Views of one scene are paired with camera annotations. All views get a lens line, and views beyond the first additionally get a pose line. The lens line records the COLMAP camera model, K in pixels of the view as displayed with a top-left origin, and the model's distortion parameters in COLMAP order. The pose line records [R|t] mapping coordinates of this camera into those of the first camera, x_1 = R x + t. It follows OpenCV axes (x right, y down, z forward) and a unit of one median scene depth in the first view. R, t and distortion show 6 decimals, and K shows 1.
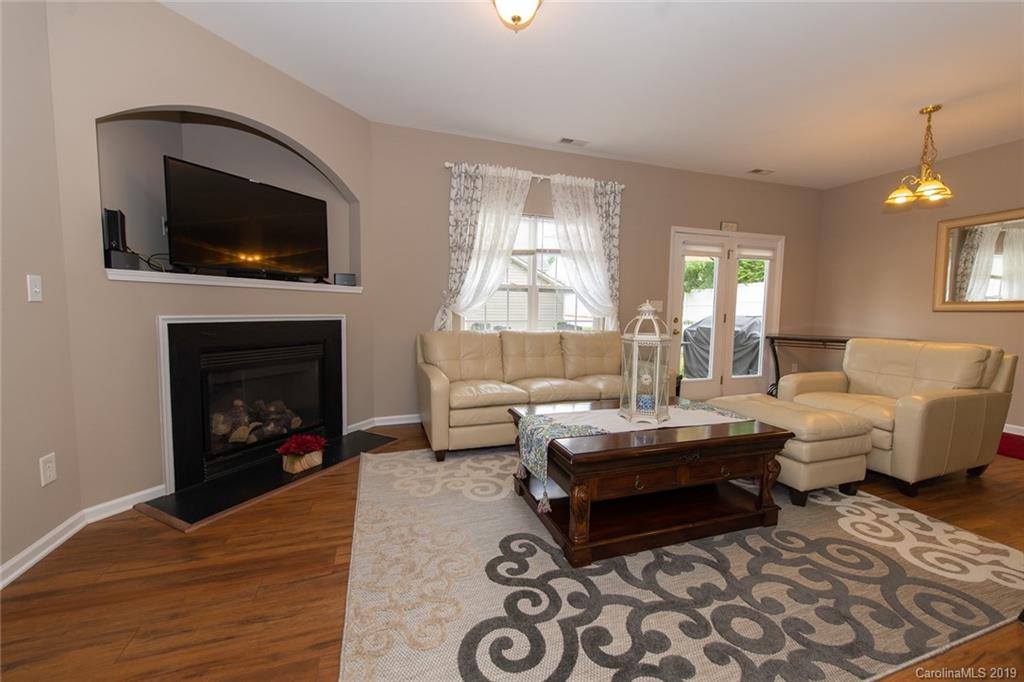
lens RADIAL K [[398.0, 0, 514.7], [0, 398.0, 341.4], [0, 0, 1]] dist [0.001068, 0.000155]
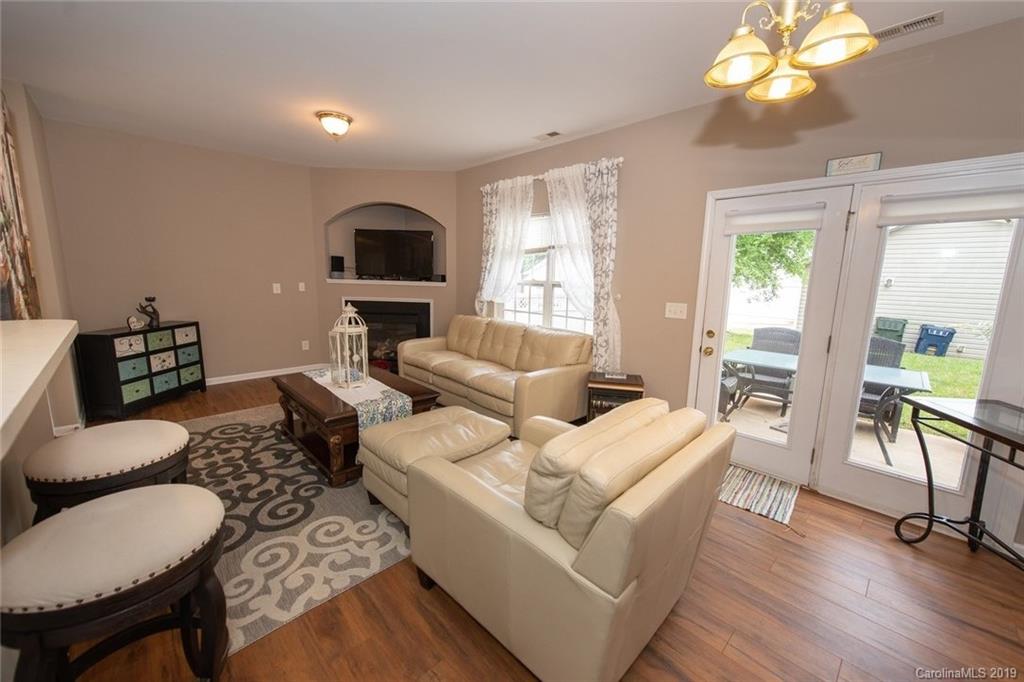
lens RADIAL K [[398.0, 0, 514.7], [0, 398.0, 341.4], [0, 0, 1]] dist [0.001068, 0.000155]
pose [[0.433464, 0.143718, -0.889637, 1.217619], [-0.098904, 0.988825, 0.111551, -0.116337], [0.895727, 0.039635, 0.442834, 0.589505]]
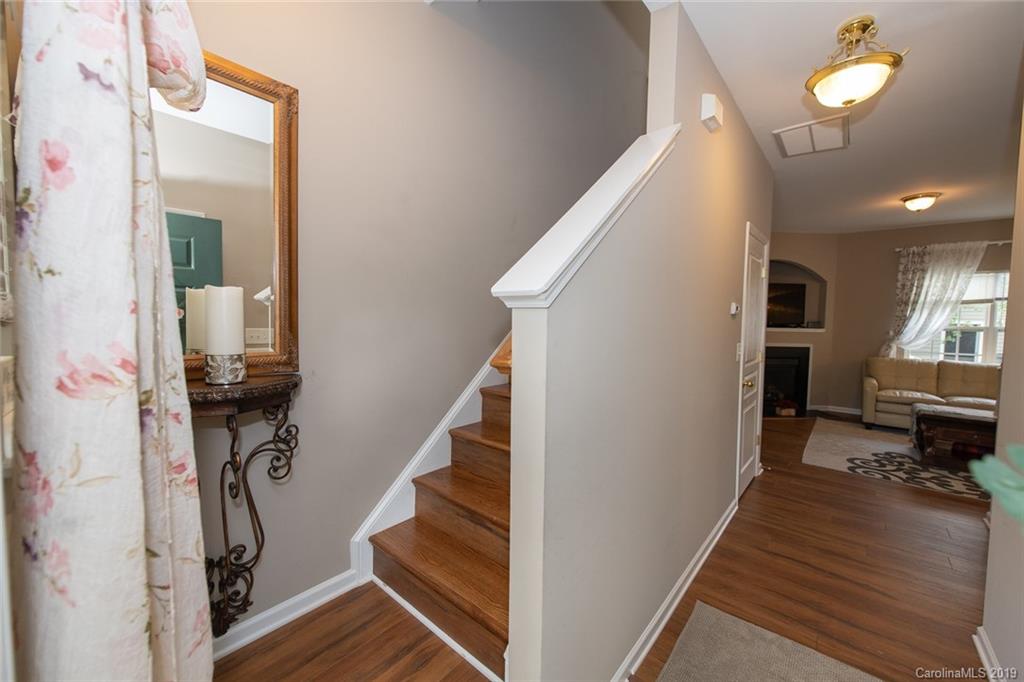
lens RADIAL K [[398.0, 0, 514.7], [0, 398.0, 341.4], [0, 0, 1]] dist [0.001068, 0.000155]
pose [[0.511497, 0.038619, -0.858417, 0.448091], [-0.083743, 0.996474, -0.005069, 0.042726], [0.855194, 0.074479, 0.512928, -1.120863]]
